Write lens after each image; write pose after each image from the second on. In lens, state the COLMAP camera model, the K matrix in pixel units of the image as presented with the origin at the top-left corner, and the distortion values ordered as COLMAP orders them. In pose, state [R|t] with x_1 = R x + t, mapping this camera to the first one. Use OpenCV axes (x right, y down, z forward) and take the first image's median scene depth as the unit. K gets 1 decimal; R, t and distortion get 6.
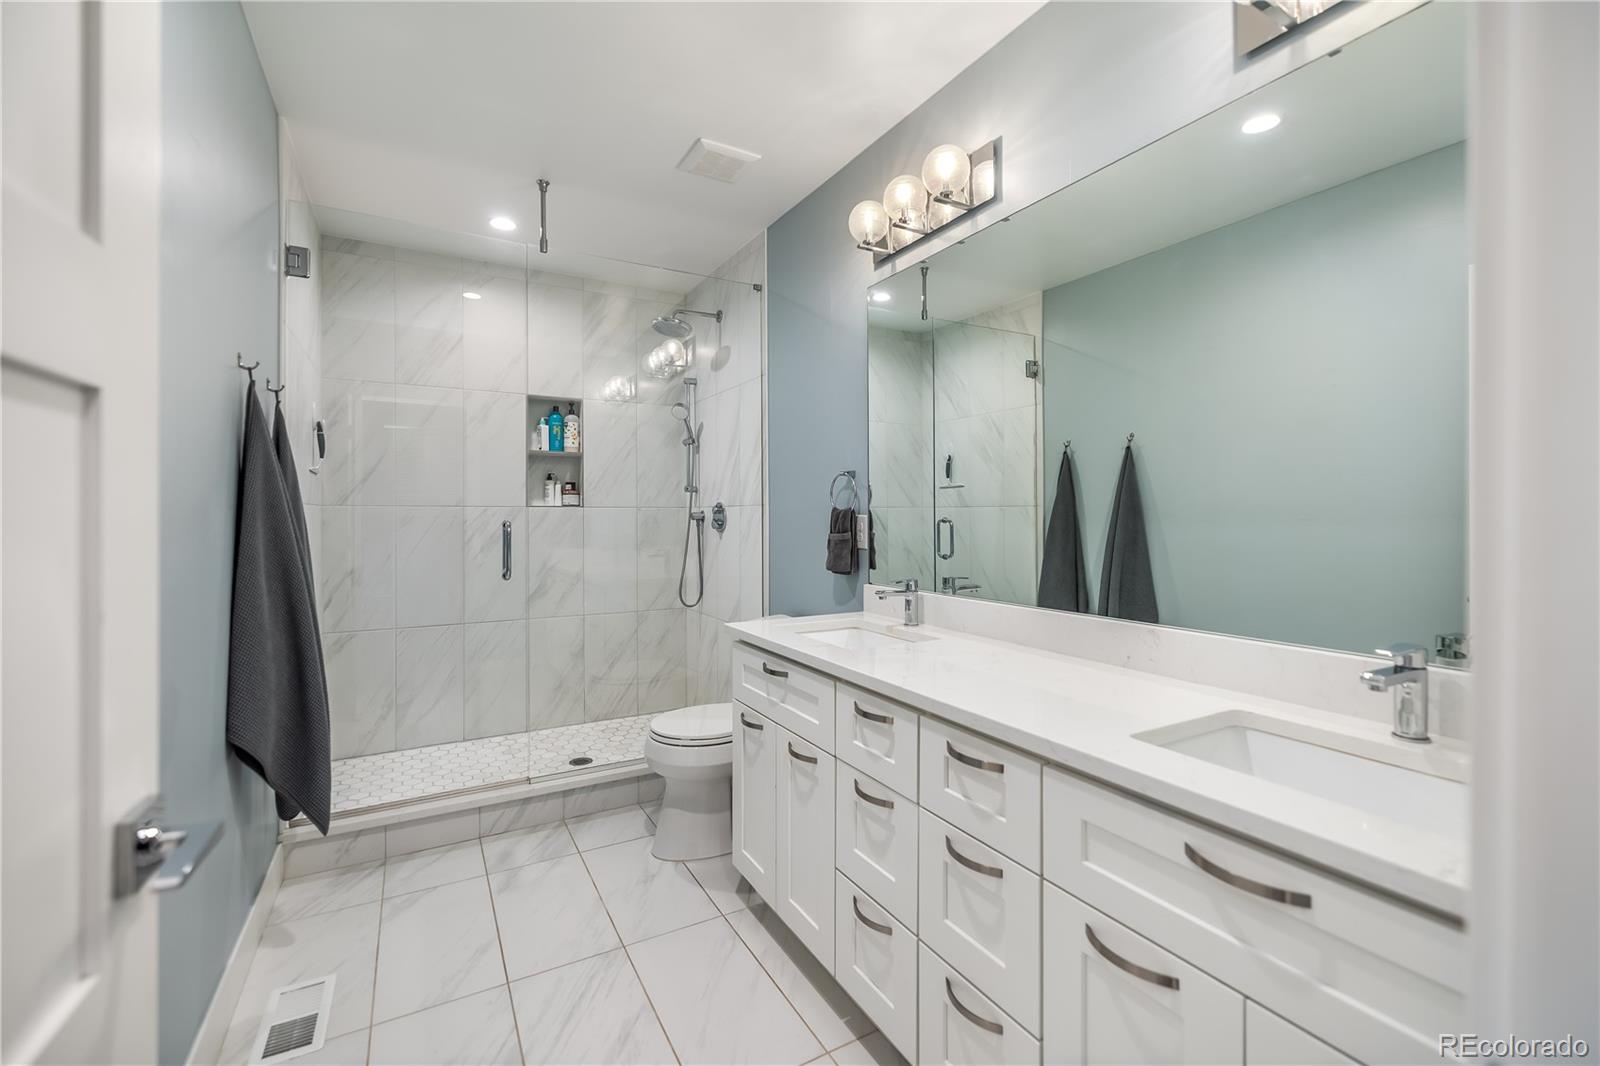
lens RADIAL K [[673.7, 0, 802.9], [0, 673.7, 519.2], [0, 0, 1]] dist [-0.002339, 0.000265]
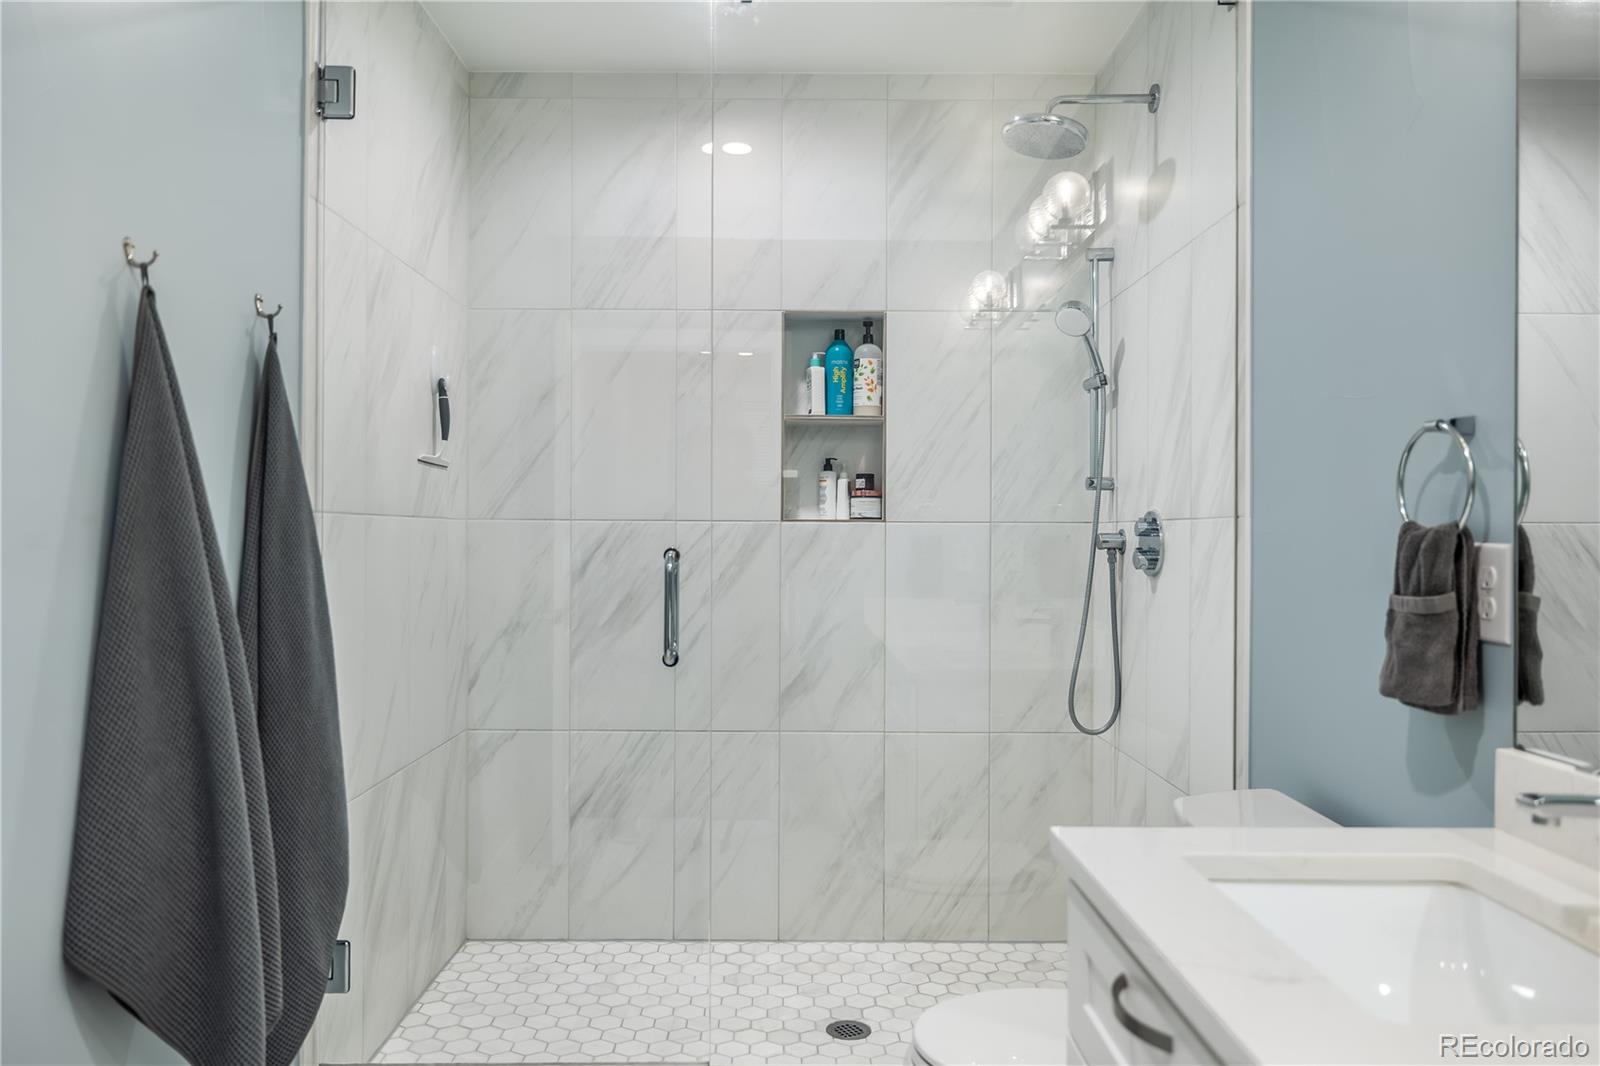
lens RADIAL K [[1132.3, 0, 796.9], [0, 1132.3, 544.7], [0, 0, 1]] dist [-0.005362, -0.006984]
pose [[0.871460, 0.009526, -0.490374, 0.041352], [-0.008762, 0.999954, 0.003853, -0.003380], [0.490388, 0.000939, 0.871504, 0.225279]]
